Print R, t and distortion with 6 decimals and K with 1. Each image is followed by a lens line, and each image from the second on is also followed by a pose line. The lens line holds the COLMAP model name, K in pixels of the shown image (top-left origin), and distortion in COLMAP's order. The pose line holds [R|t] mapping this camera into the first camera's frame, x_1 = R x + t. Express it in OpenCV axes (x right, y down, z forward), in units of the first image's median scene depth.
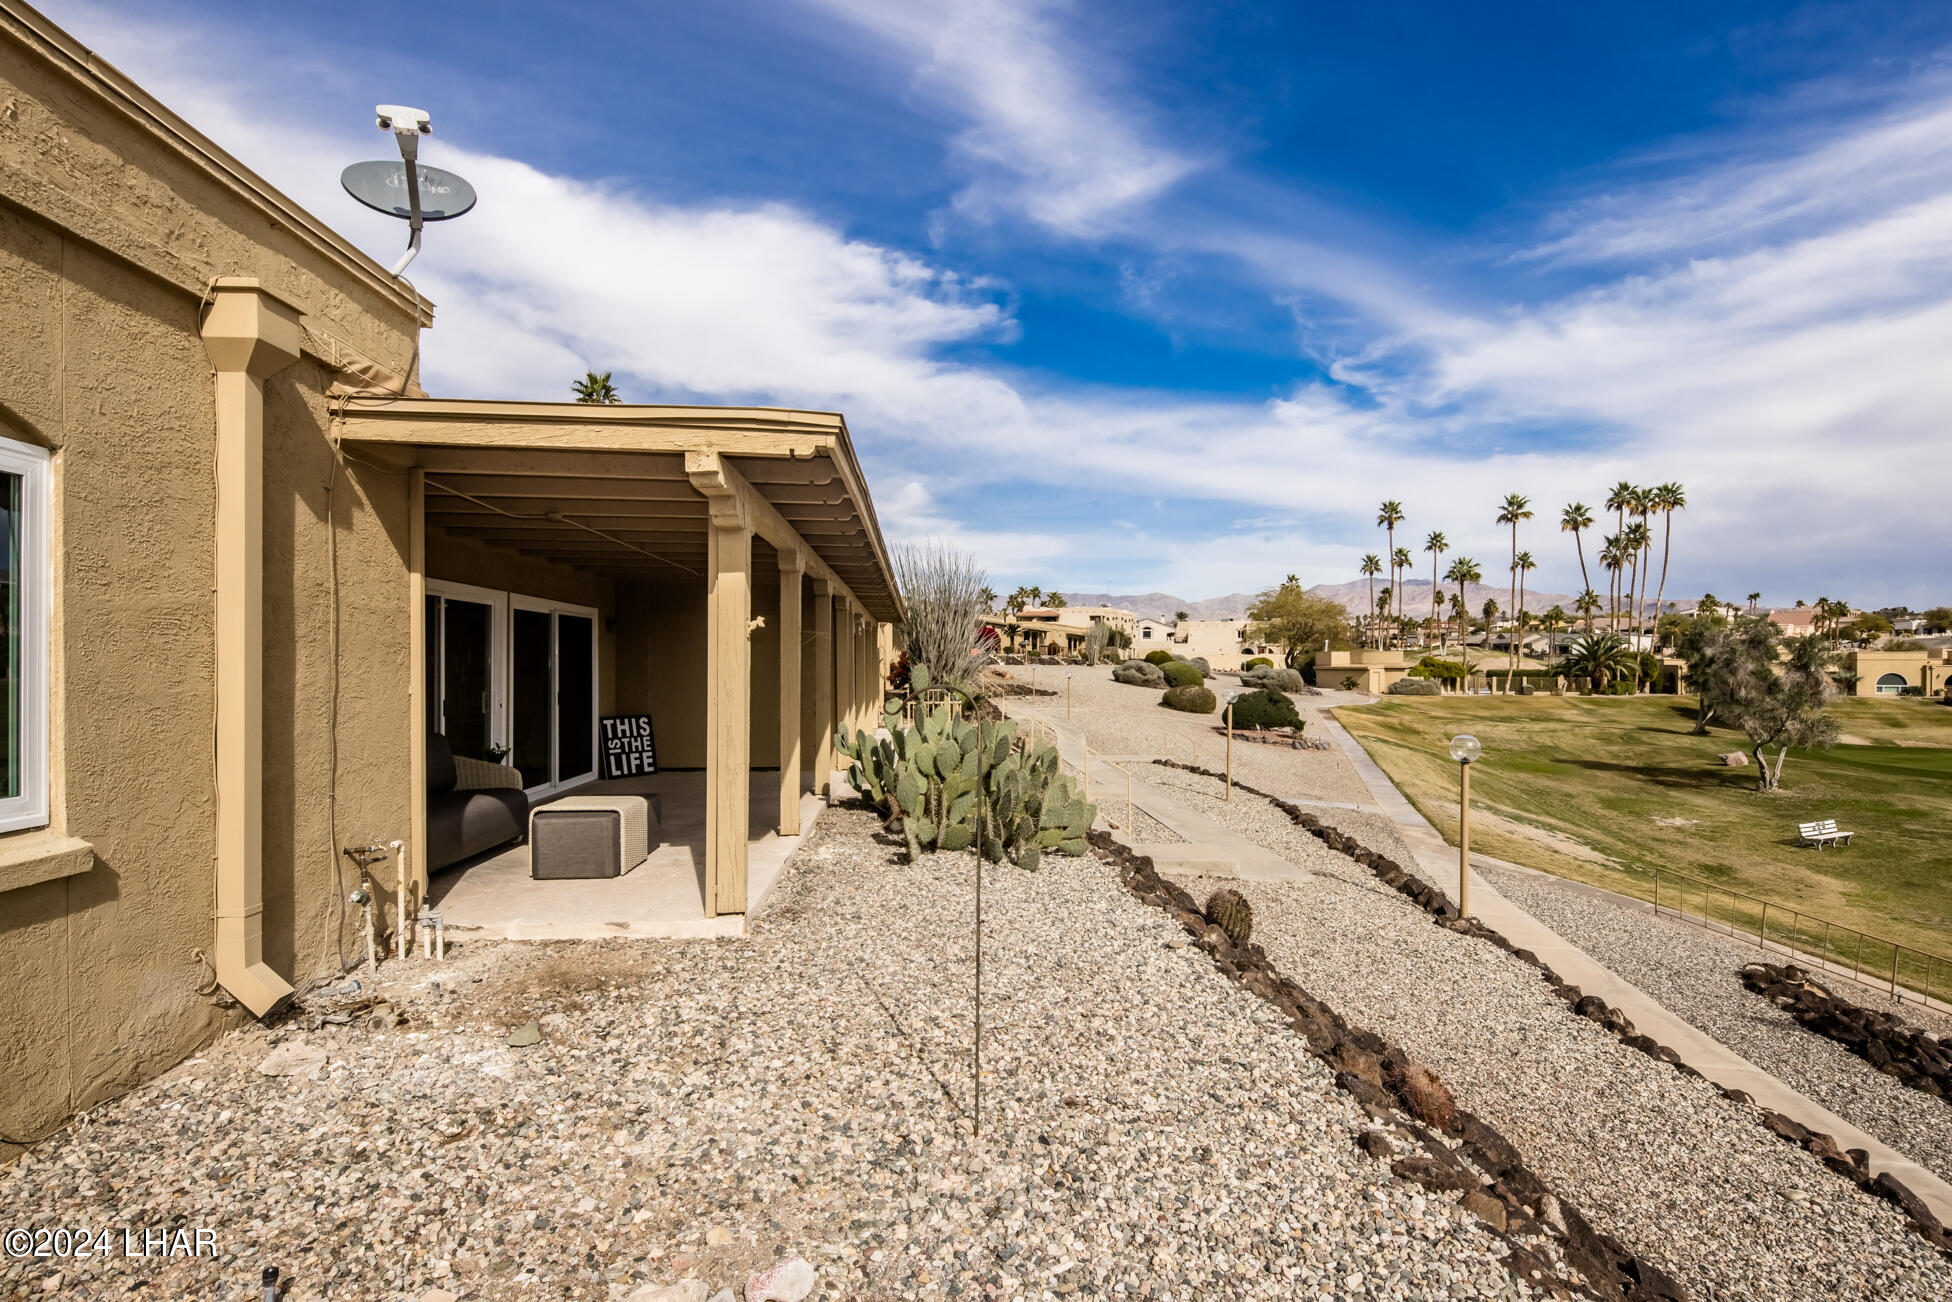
lens RADIAL K [[935.3, 0, 981.5], [0, 935.3, 662.7], [0, 0, 1]] dist [0.000198, -0.003207]
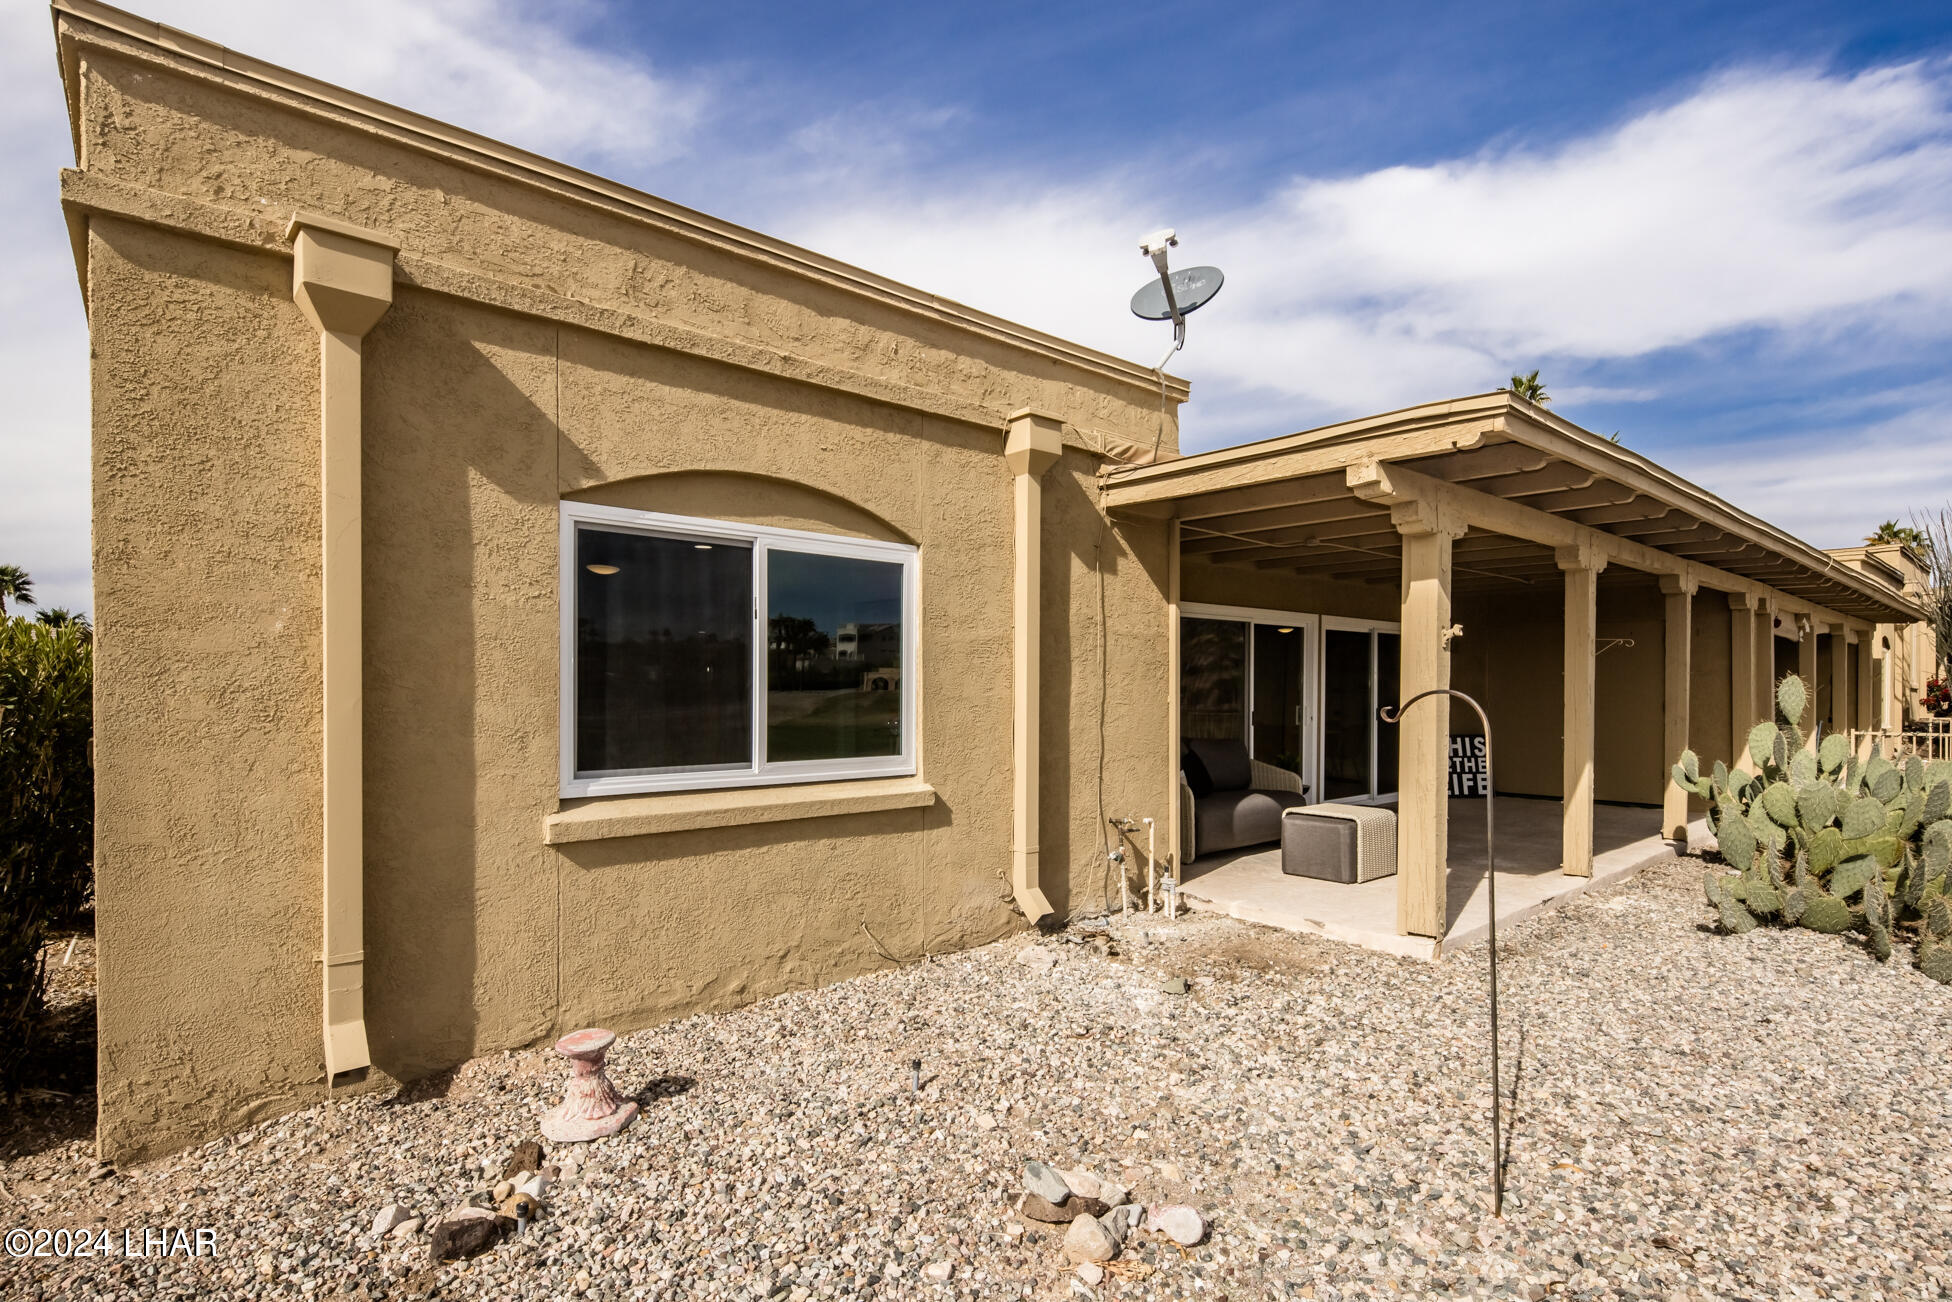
lens RADIAL K [[935.3, 0, 982.3], [0, 935.3, 680.7], [0, 0, 1]] dist [0.000198, -0.003207]
pose [[0.595116, -0.005987, -0.803618, 0.313148], [0.002932, 0.999982, -0.005279, 0.014044], [0.803635, 0.000785, 0.595122, 0.087247]]
